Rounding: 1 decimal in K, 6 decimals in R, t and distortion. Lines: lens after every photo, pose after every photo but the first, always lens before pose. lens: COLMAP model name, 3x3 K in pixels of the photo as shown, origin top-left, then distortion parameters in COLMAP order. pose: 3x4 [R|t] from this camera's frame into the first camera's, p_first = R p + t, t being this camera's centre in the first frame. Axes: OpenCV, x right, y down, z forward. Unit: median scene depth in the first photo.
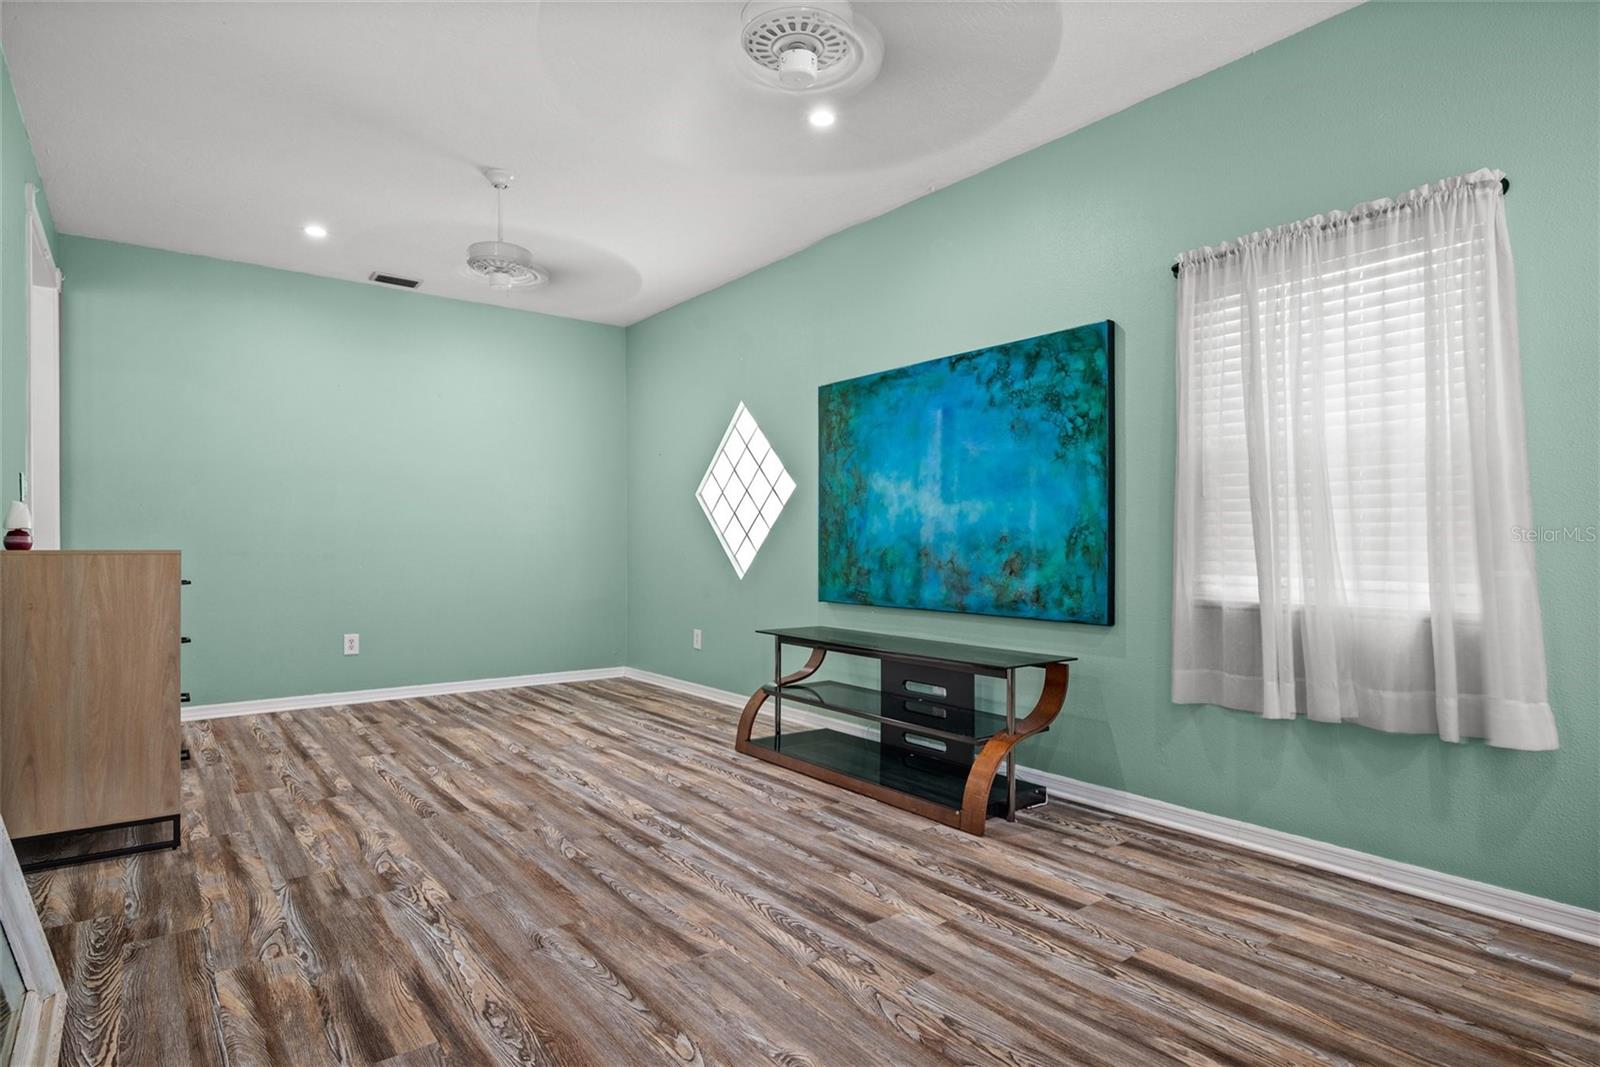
lens RADIAL K [[881.7, 0, 803.3], [0, 881.7, 540.8], [0, 0, 1]] dist [-0.003596, -0.000623]
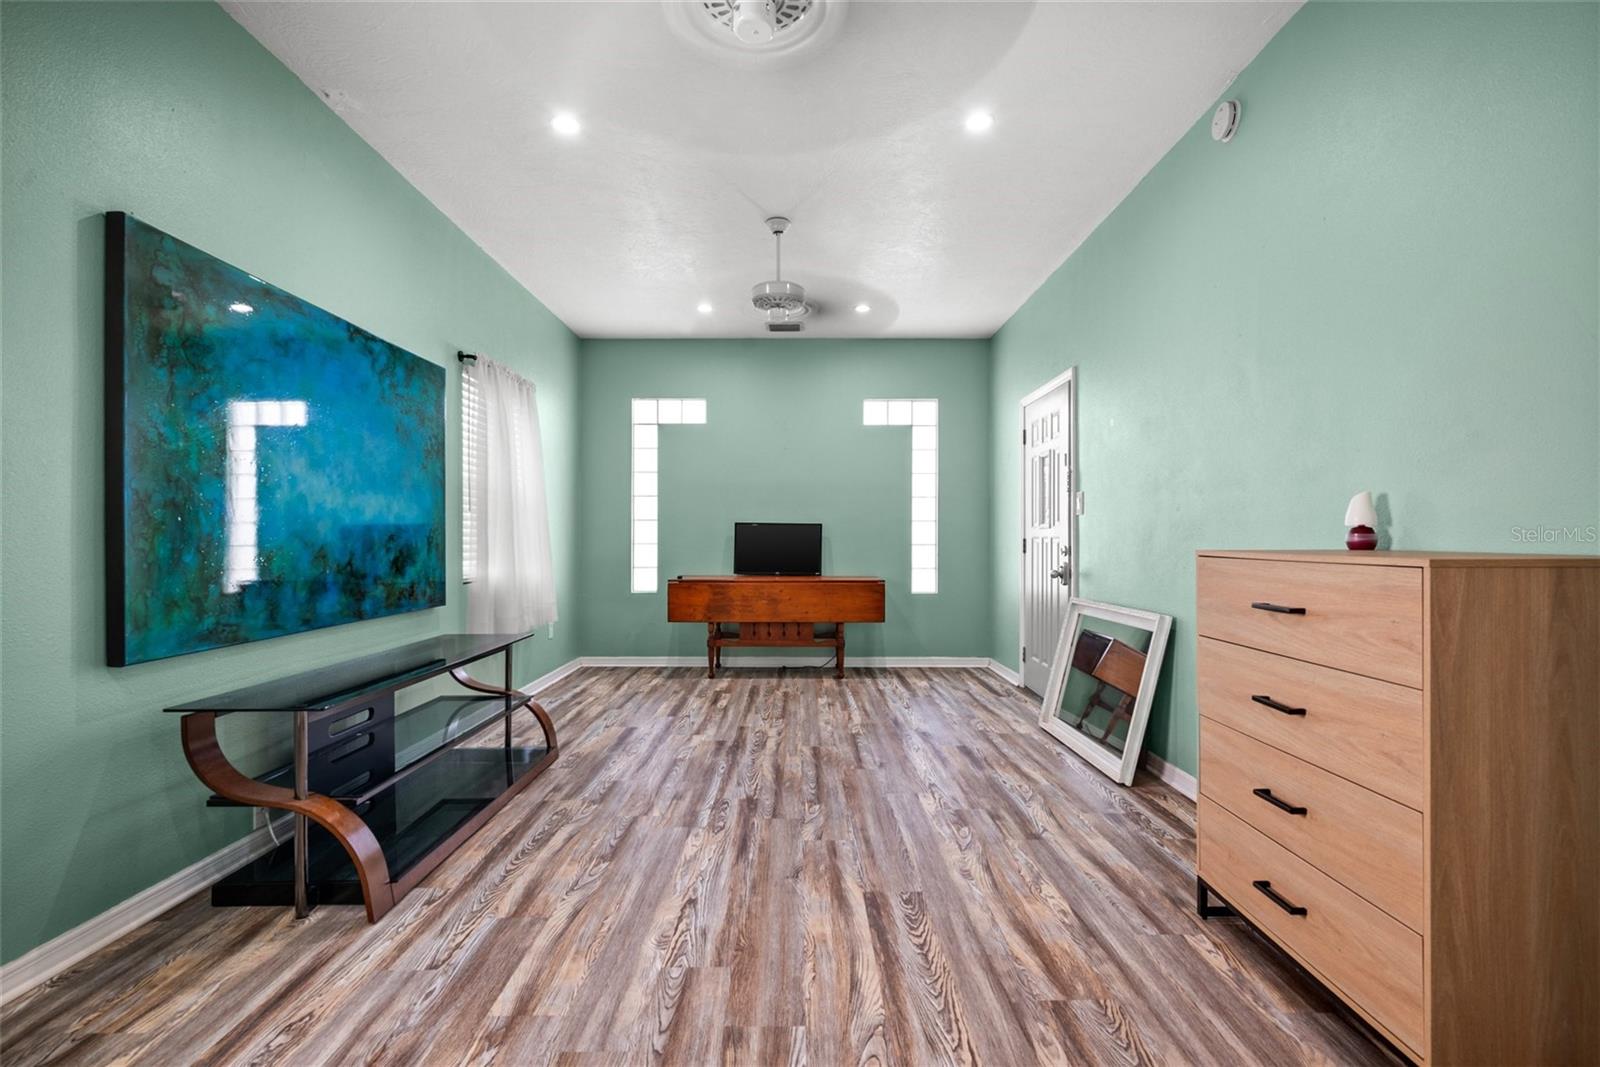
lens RADIAL K [[735.5, 0, 807.7], [0, 735.5, 531.1], [0, 0, 1]] dist [-0.000600, 0.000069]
pose [[-0.803185, 0.007213, 0.595686, -0.775140], [-0.000386, 0.999920, -0.012628, 0.000897], [-0.595730, -0.010372, -0.803118, 1.656391]]
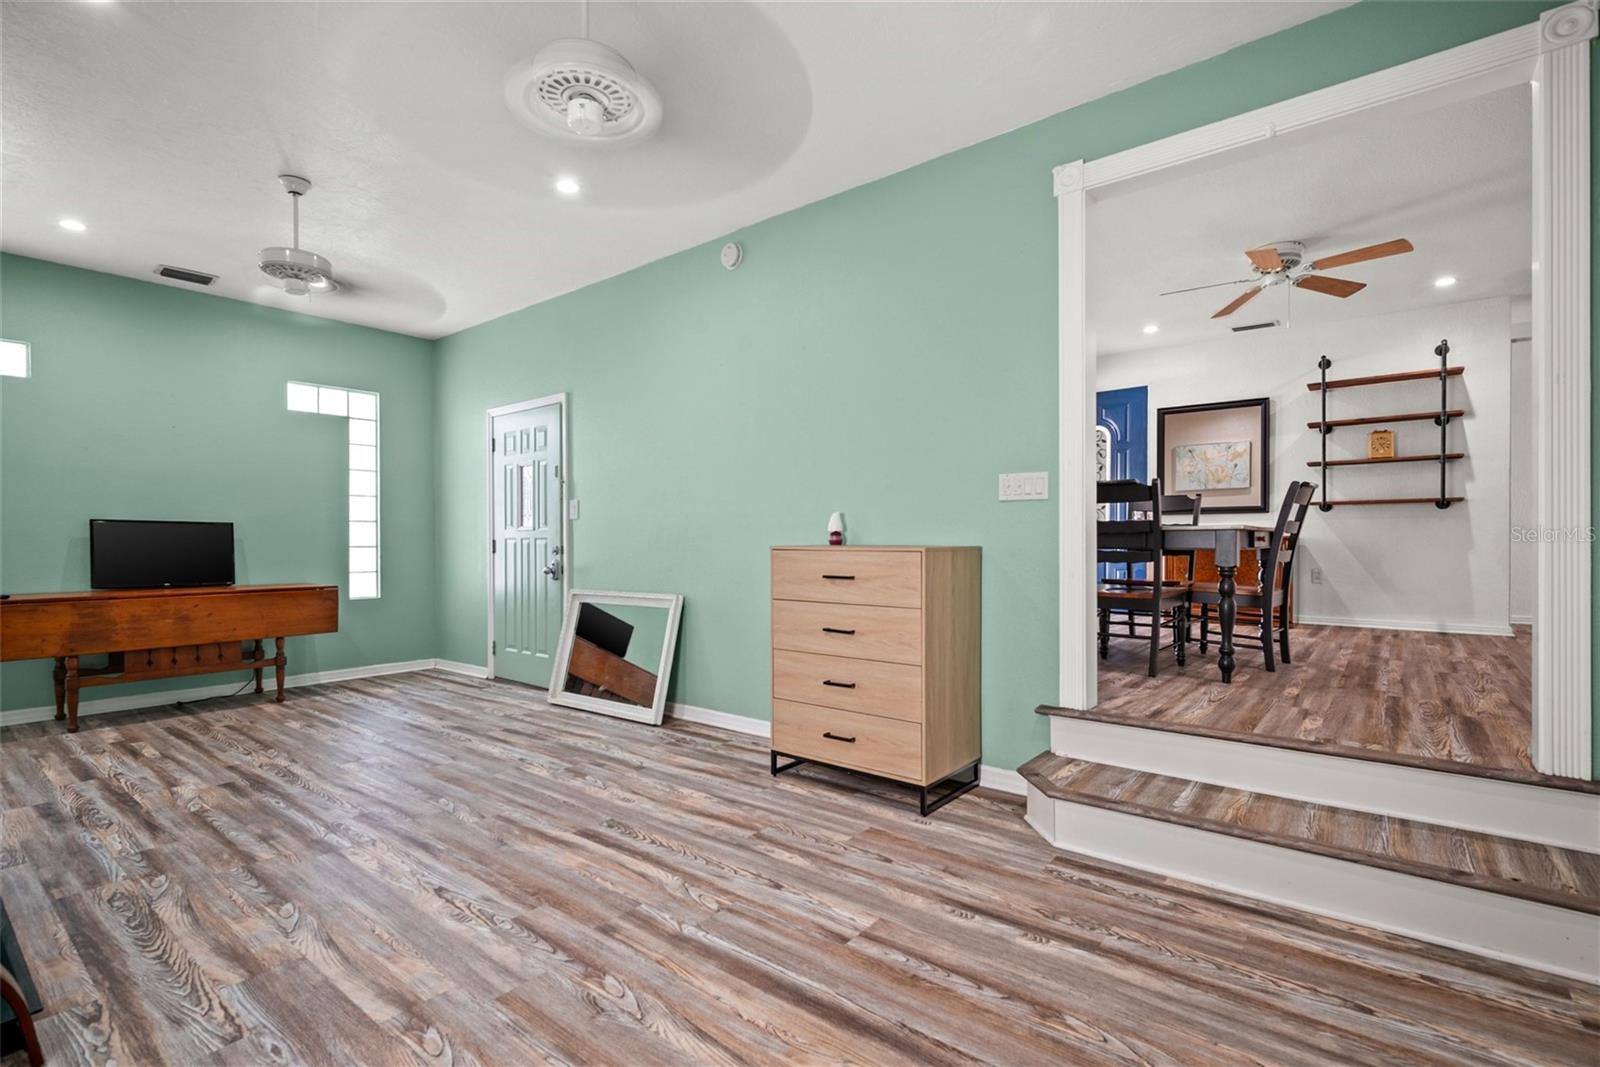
lens RADIAL K [[731.3, 0, 794.5], [0, 731.3, 535.6], [0, 0, 1]] dist [-0.000774, -0.000300]
pose [[-0.969378, 0.003138, -0.245551, -0.448104], [0.004986, 0.999964, -0.006908, 0.002073], [0.245521, -0.007921, -0.969359, 1.929271]]
